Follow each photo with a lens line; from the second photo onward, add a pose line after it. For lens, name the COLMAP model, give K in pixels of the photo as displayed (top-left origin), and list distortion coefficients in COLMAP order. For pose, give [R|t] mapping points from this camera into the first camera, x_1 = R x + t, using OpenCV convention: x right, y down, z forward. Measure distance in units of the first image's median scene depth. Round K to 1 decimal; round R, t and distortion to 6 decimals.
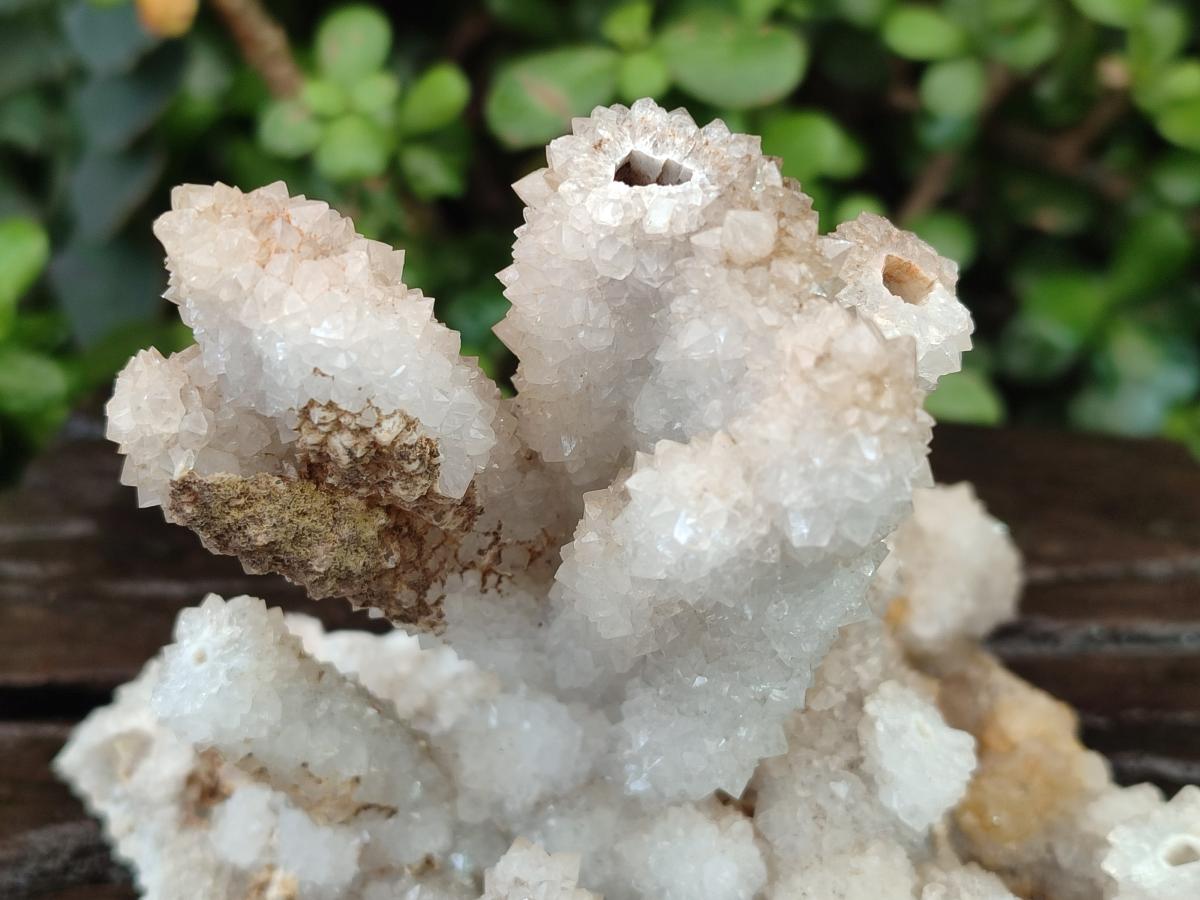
lens RADIAL K [[1839.0, 0, 596.9], [0, 1839.0, 440.9], [0, 0, 1]] dist [0.144254, 0.000000]
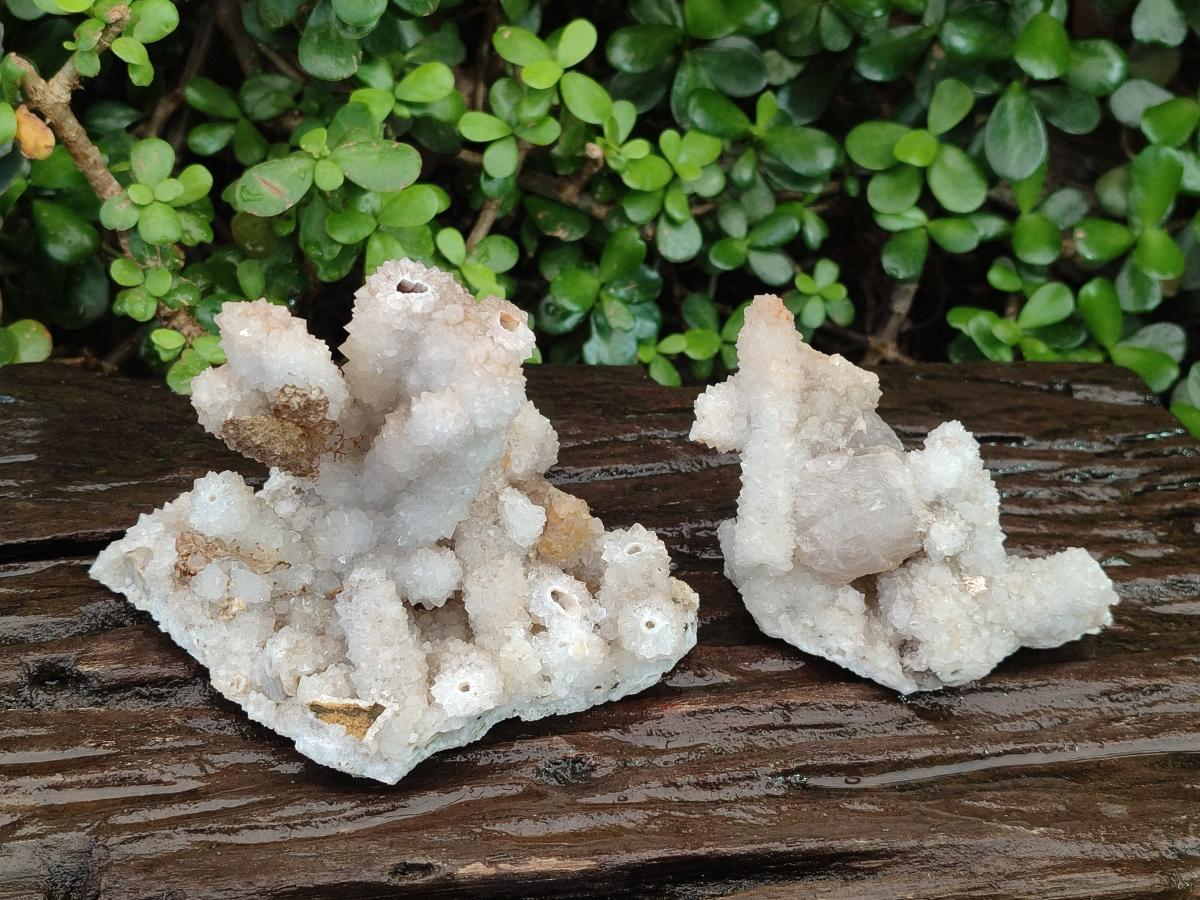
lens RADIAL K [[1839.0, 0, 592.5], [0, 1839.0, 450.7], [0, 0, 1]] dist [0.144254, 0.000000]
pose [[0.967967, -0.071551, 0.240668, -0.334932], [0.060512, 0.996762, 0.052959, -0.037157], [-0.243678, -0.036699, 0.969162, -1.449142]]
